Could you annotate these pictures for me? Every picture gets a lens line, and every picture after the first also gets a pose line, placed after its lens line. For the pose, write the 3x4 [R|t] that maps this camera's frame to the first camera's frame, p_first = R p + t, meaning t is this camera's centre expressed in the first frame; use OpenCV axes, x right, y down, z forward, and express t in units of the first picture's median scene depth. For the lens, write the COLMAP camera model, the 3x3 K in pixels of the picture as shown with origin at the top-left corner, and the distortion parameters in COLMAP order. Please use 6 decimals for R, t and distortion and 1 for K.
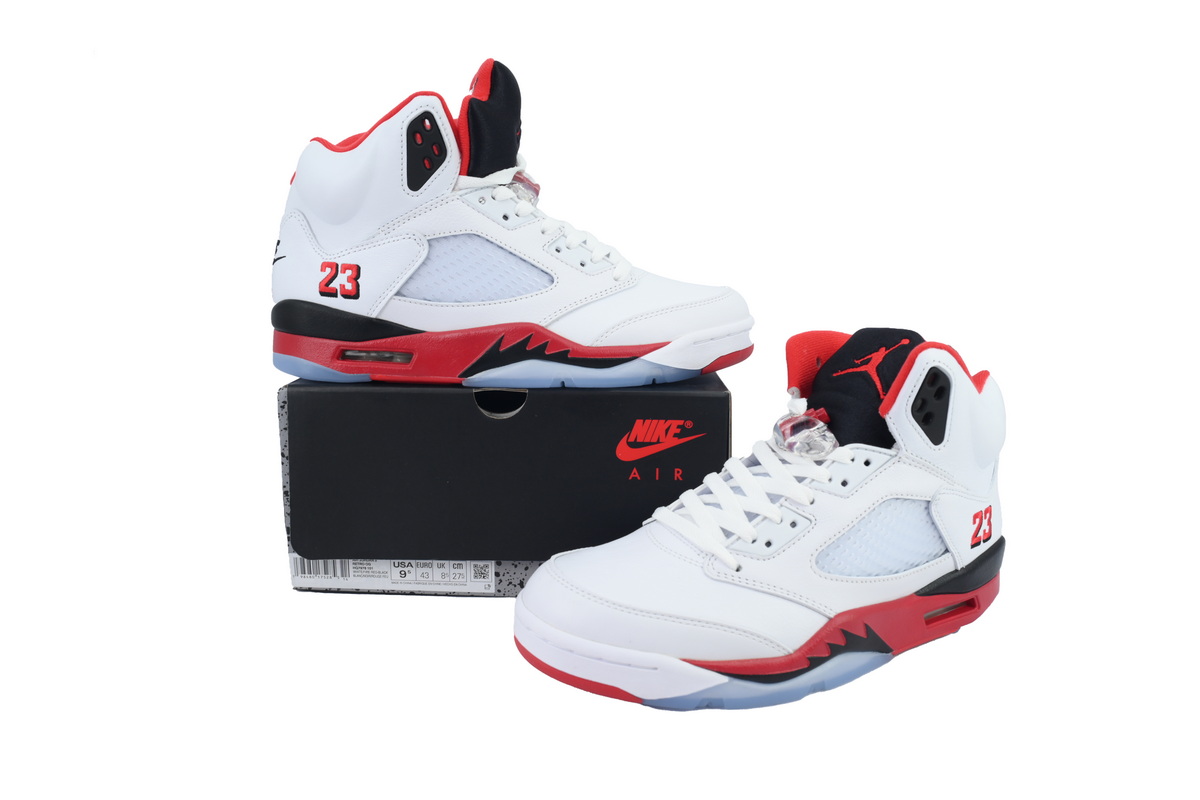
lens RADIAL K [[910.9, 0, 600.0], [0, 910.9, 400.0], [0, 0, 1]] dist [0.005174, -0.000634]
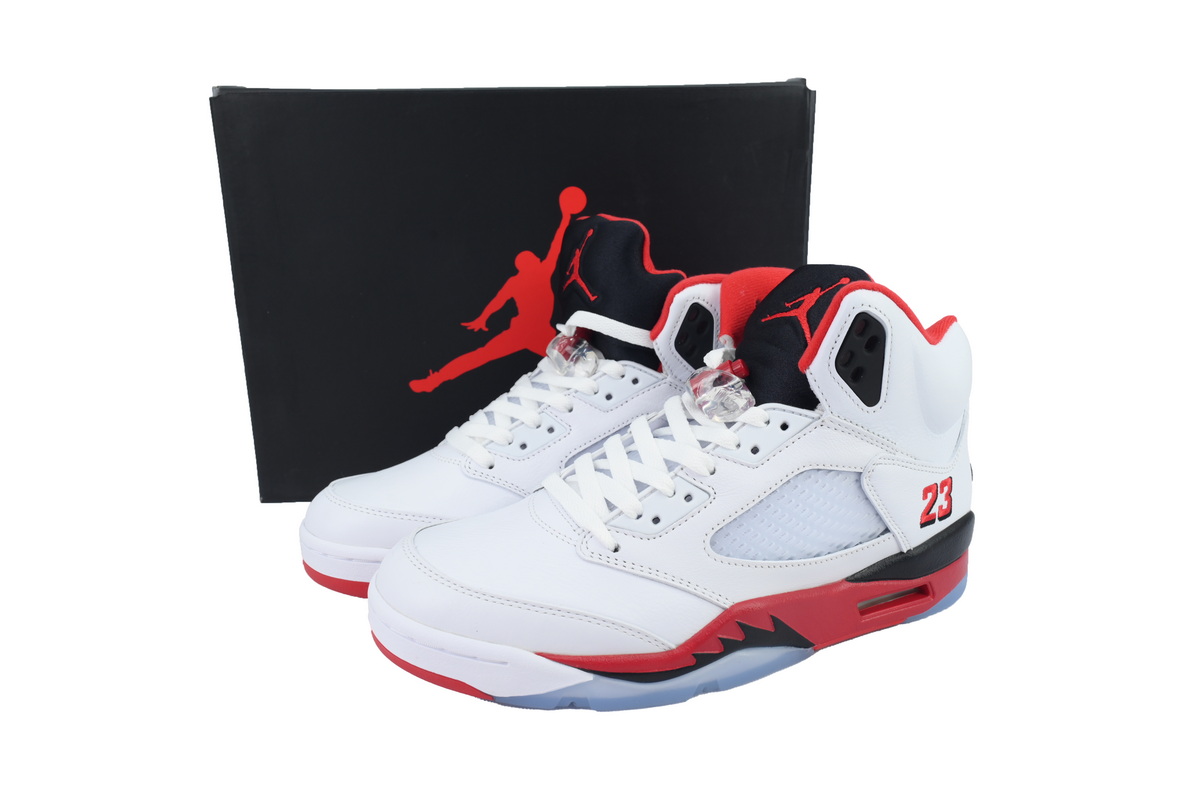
lens RADIAL K [[910.9, 0, 600.0], [0, 910.9, 400.0], [0, 0, 1]] dist [0.005174, -0.000634]
pose [[0.994549, 0.012212, -0.103553, 0.210633], [-0.004985, 0.997551, 0.069767, -0.013152], [0.104151, -0.068871, 0.992174, 0.149453]]
